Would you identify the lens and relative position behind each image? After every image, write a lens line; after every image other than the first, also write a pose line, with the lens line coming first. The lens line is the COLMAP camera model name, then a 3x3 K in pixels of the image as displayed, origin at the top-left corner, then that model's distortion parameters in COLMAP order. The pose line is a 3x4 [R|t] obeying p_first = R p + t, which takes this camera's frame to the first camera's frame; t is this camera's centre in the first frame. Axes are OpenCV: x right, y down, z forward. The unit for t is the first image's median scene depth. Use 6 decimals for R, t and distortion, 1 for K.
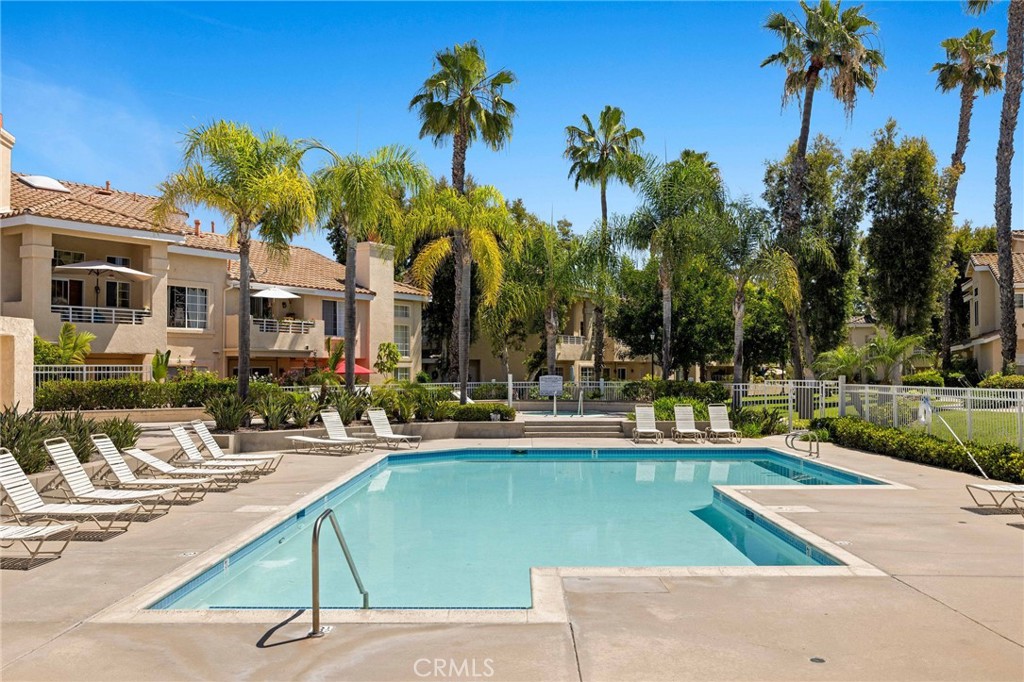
lens RADIAL K [[915.6, 0, 513.6], [0, 915.6, 366.4], [0, 0, 1]] dist [-0.001824, 0.004064]
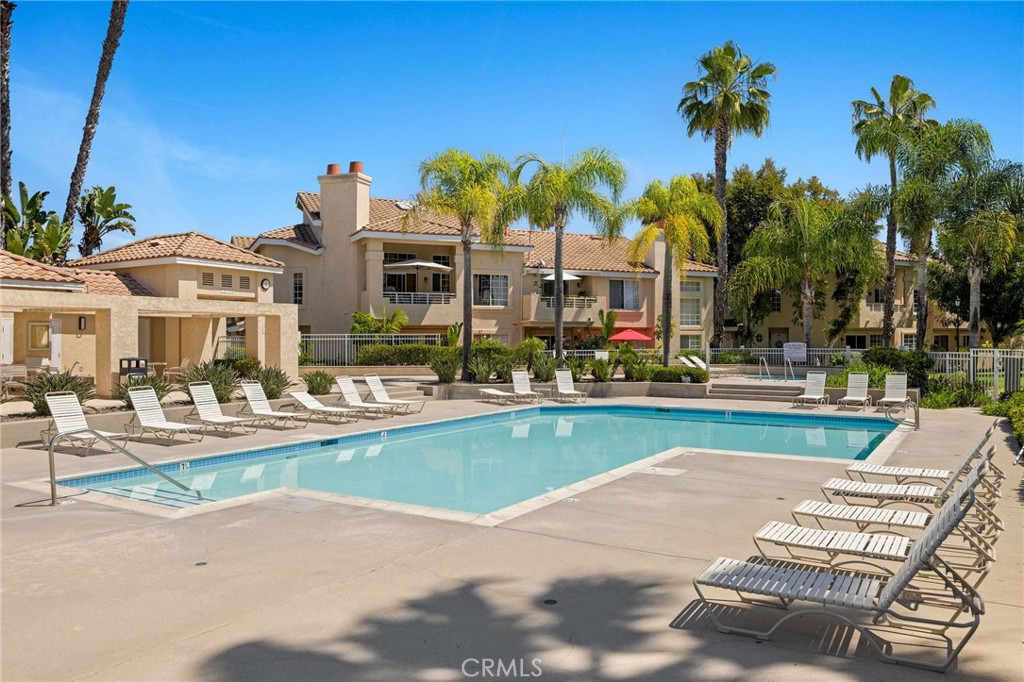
lens RADIAL K [[776.4, 0, 510.0], [0, 776.4, 344.2], [0, 0, 1]] dist [-0.004320, 0.001166]
pose [[0.845206, 0.005871, -0.534408, 0.267153], [0.001726, 0.999904, 0.013713, -0.001367], [0.534437, -0.012513, 0.845115, 0.062924]]
